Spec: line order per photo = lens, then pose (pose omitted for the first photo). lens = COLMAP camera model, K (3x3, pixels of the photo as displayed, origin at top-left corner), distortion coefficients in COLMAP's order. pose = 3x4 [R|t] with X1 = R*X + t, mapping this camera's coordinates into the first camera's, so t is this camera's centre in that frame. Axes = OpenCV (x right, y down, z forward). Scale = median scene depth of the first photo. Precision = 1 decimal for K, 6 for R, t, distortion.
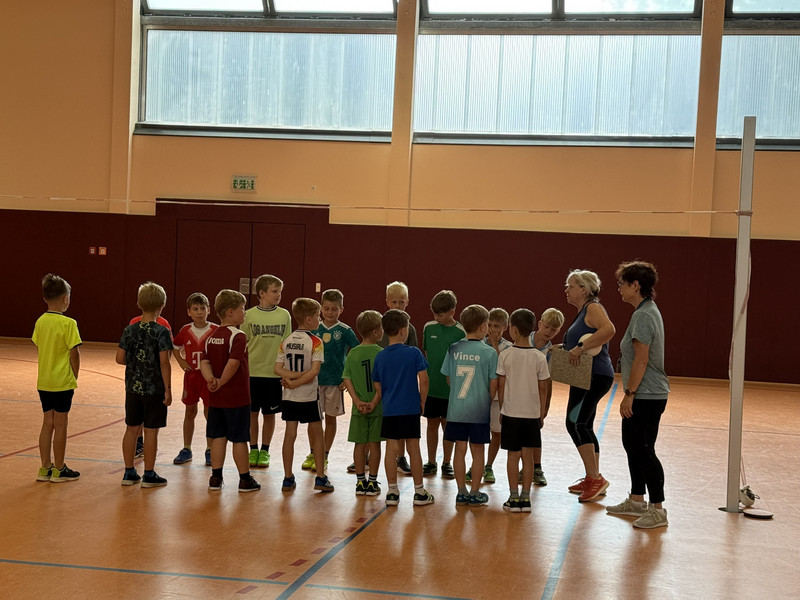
lens RADIAL K [[1340.8, 0, 405.0], [0, 1340.8, 297.3], [0, 0, 1]] dist [0.210557, 0.000000]
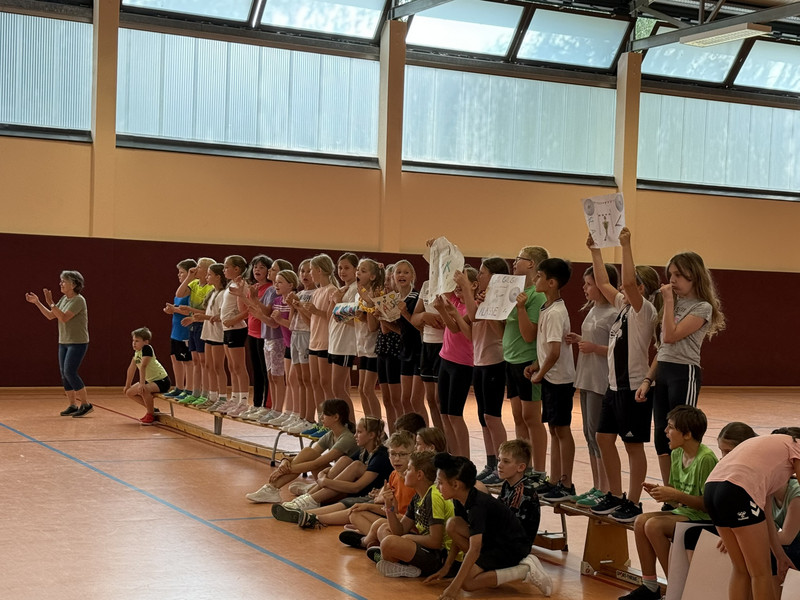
lens RADIAL K [[1467.0, 0, 402.5], [0, 1467.0, 303.7], [0, 0, 1]] dist [0.207471, 0.000000]
pose [[0.752296, -0.026299, 0.658300, -0.552423], [0.014845, 0.999626, 0.022969, -0.029813], [-0.658658, -0.007507, 0.752405, 0.122936]]
